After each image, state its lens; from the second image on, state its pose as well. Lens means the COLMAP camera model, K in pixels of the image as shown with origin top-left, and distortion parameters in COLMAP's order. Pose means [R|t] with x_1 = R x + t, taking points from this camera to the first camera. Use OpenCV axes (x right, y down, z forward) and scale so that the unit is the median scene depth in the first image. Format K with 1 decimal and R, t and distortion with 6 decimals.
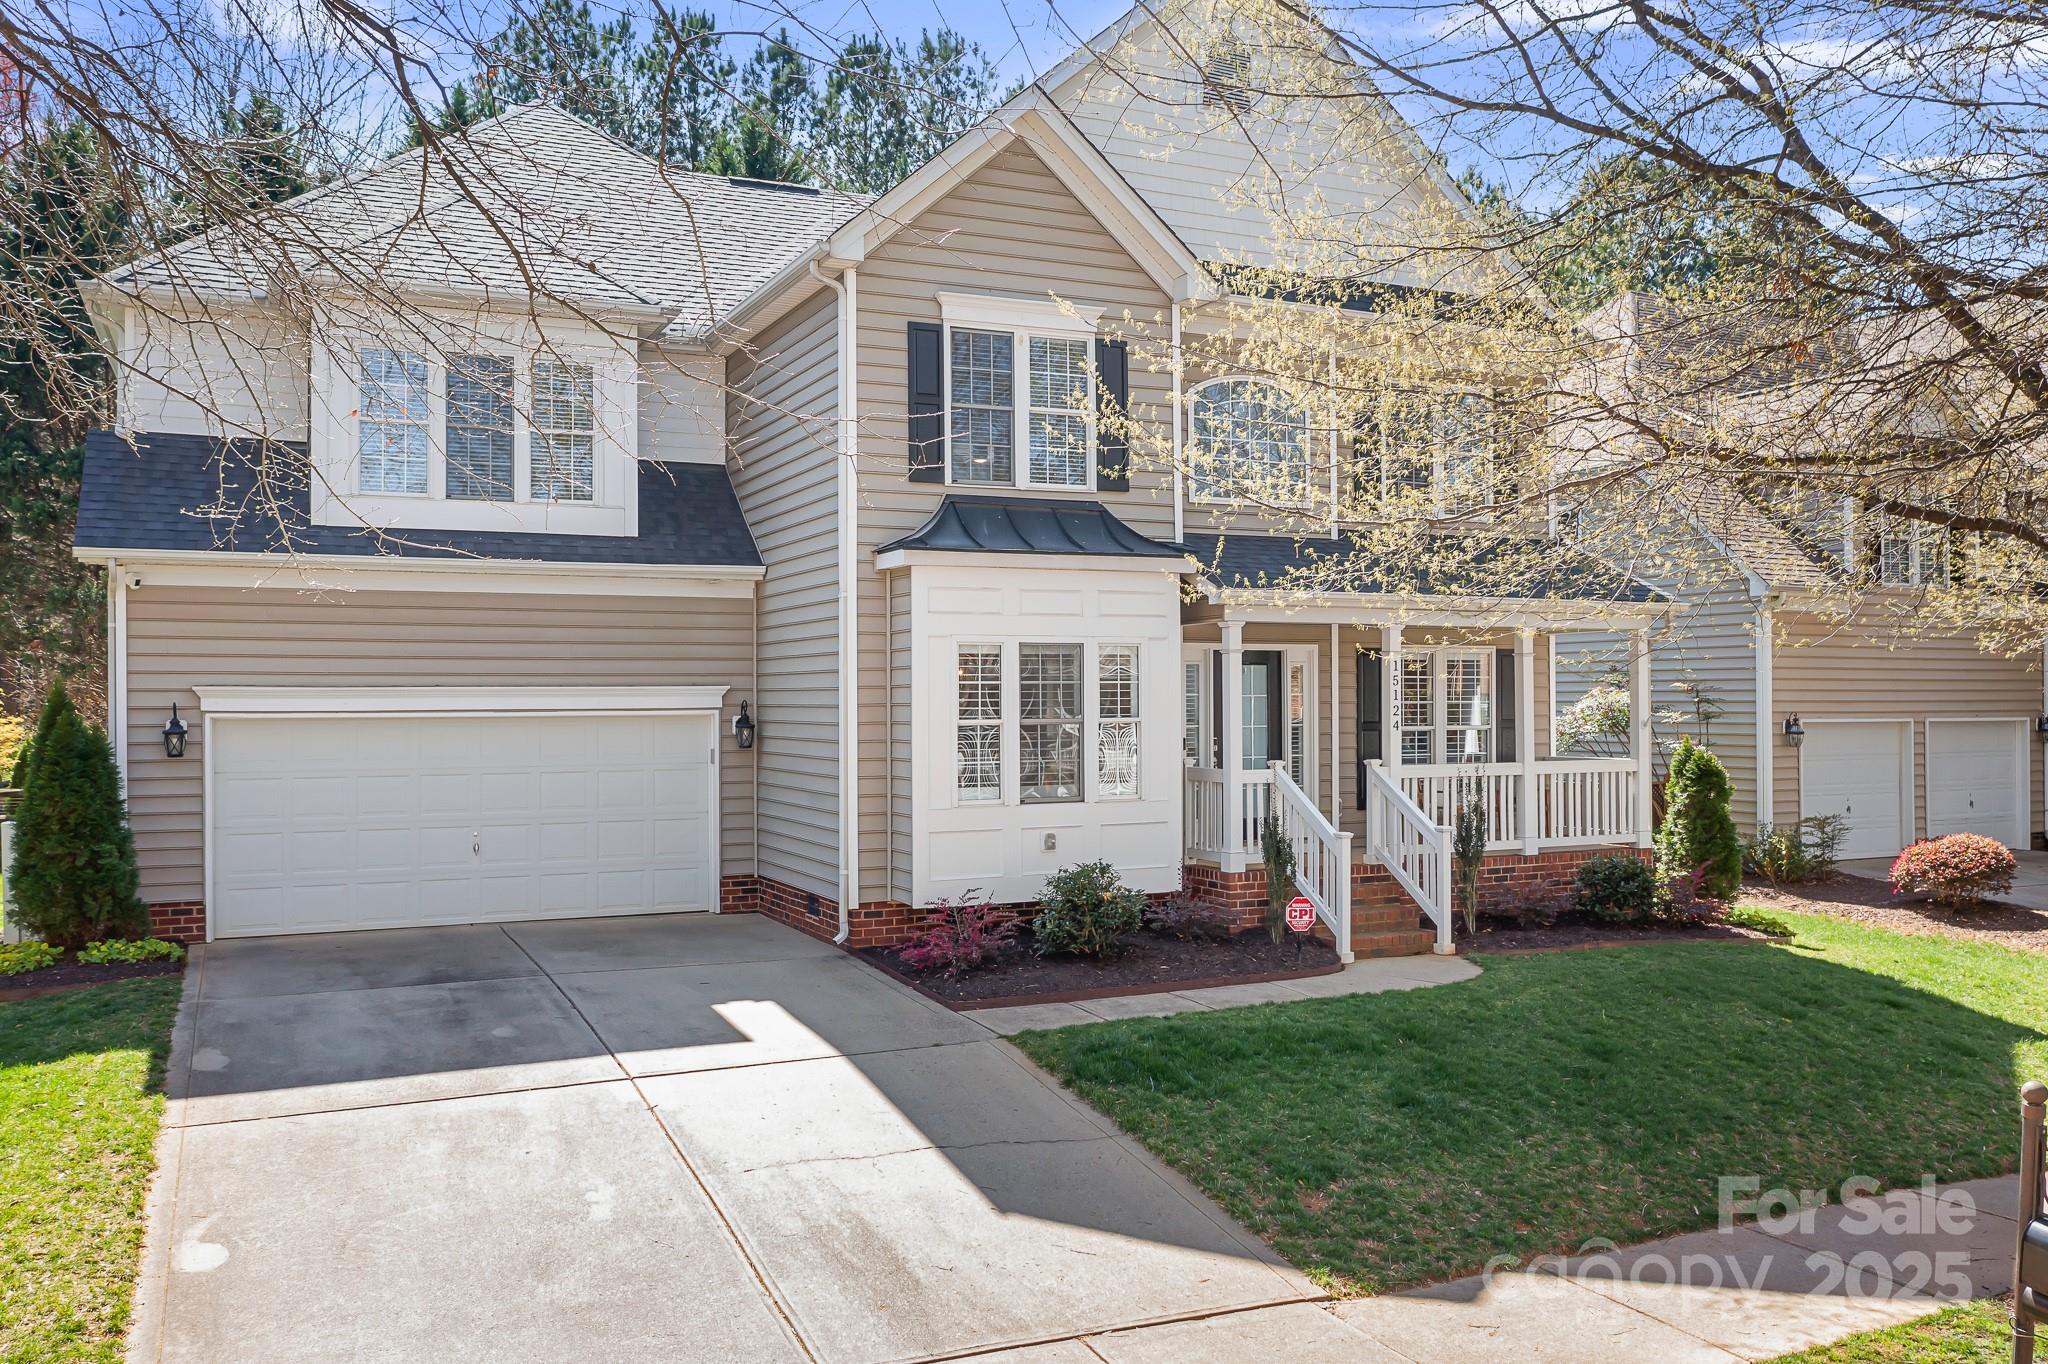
lens RADIAL K [[1650.6, 0, 1023.0], [0, 1650.6, 699.3], [0, 0, 1]] dist [-0.015485, 0.002630]
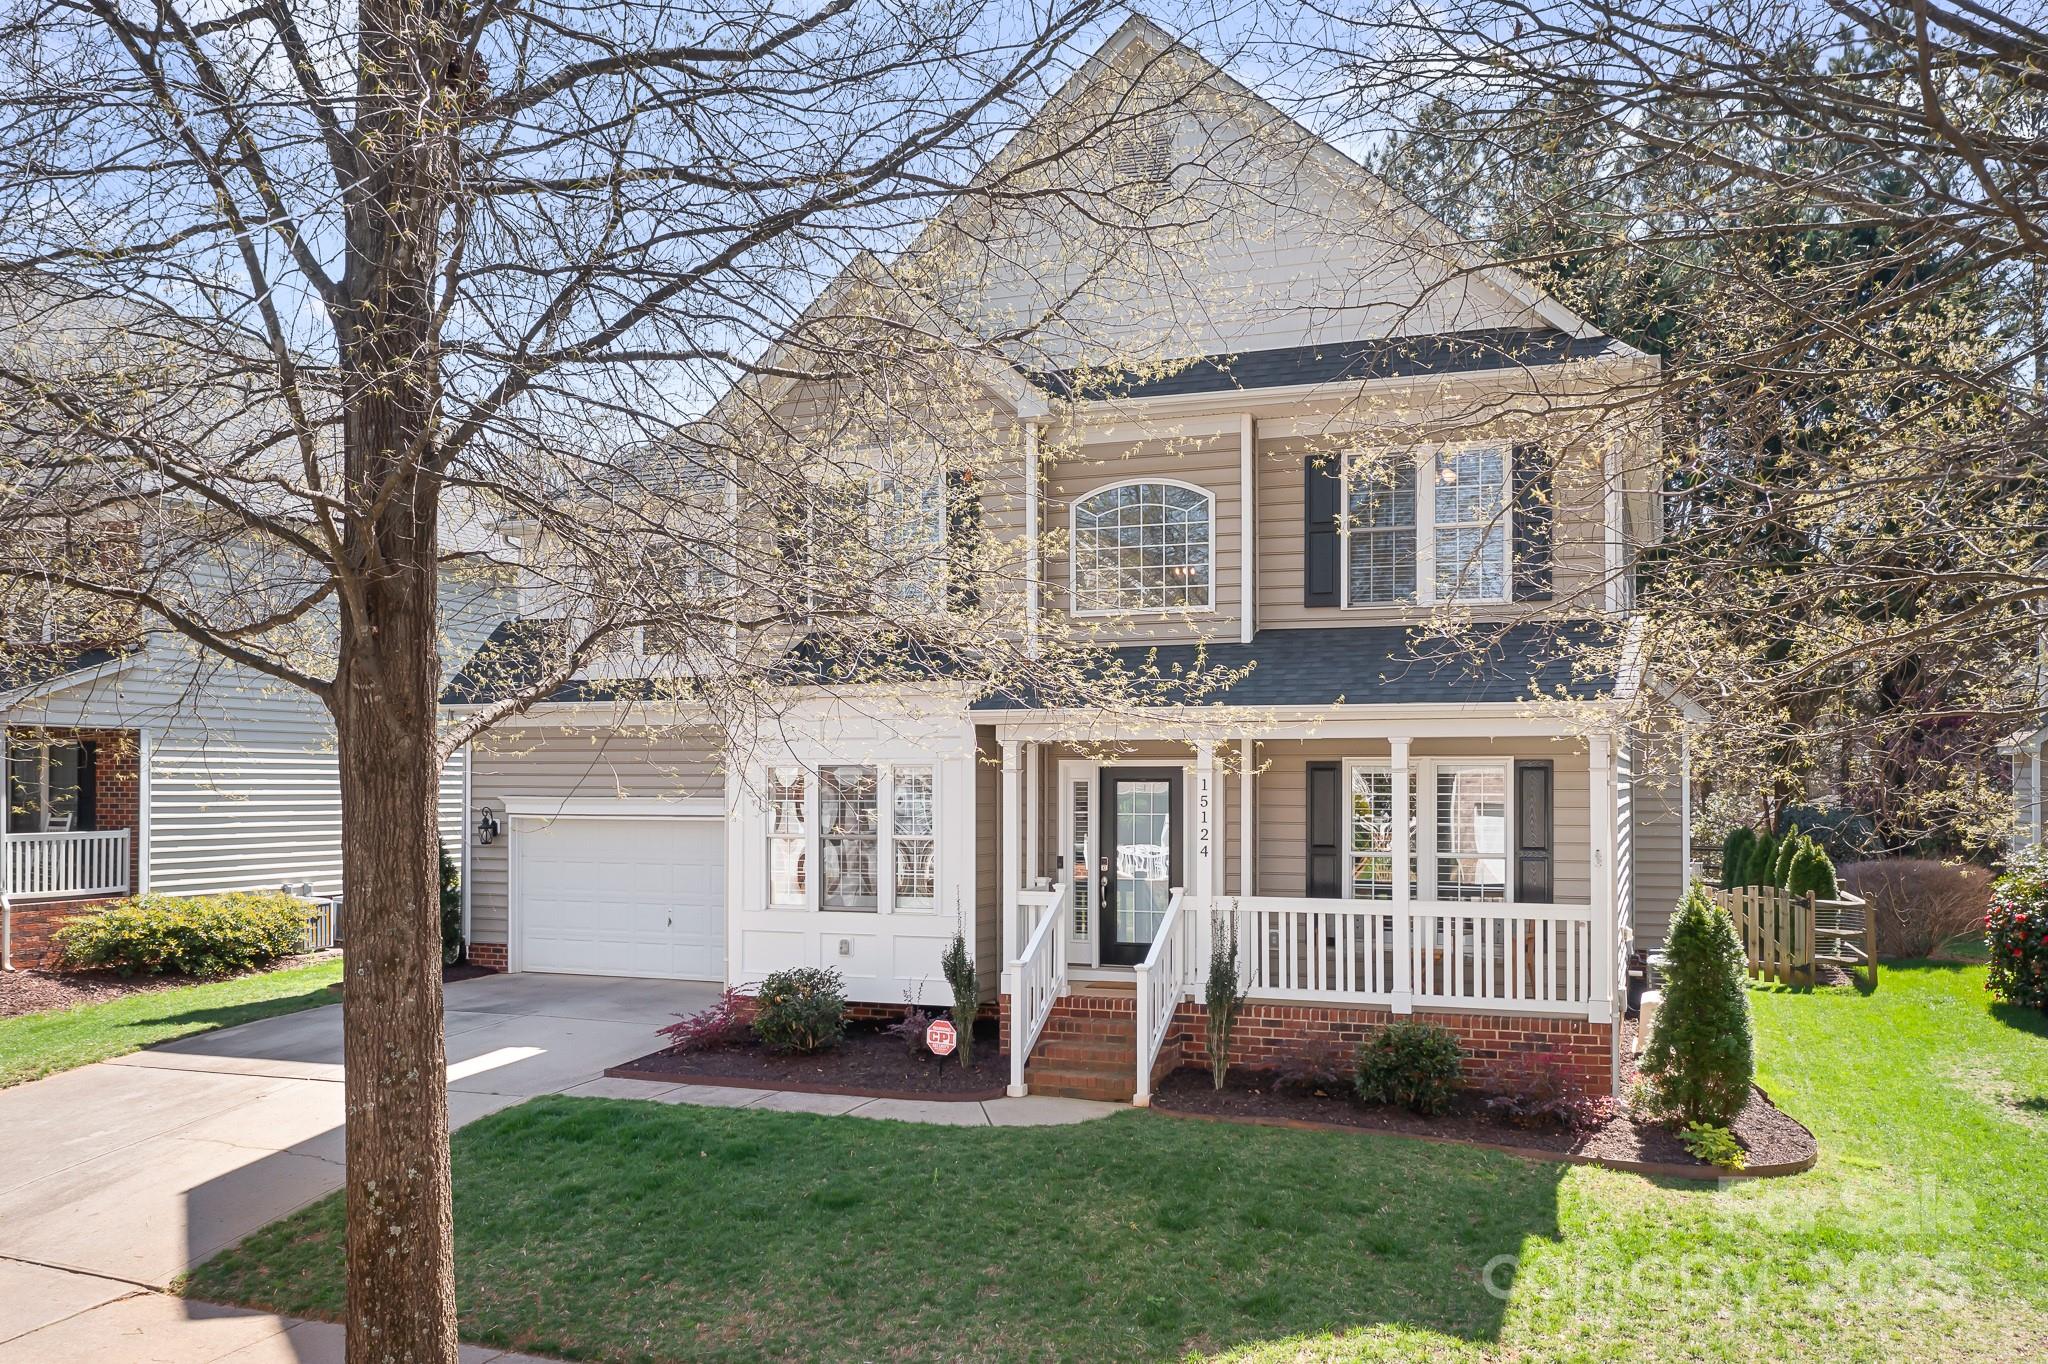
lens RADIAL K [[1650.6, 0, 1023.0], [0, 1650.6, 699.3], [0, 0, 1]] dist [-0.015485, 0.002630]
pose [[0.686629, -0.032738, -0.726271, 0.883072], [-0.005254, 0.998736, -0.049986, -0.023360], [0.726989, 0.038137, 0.685589, 0.321636]]
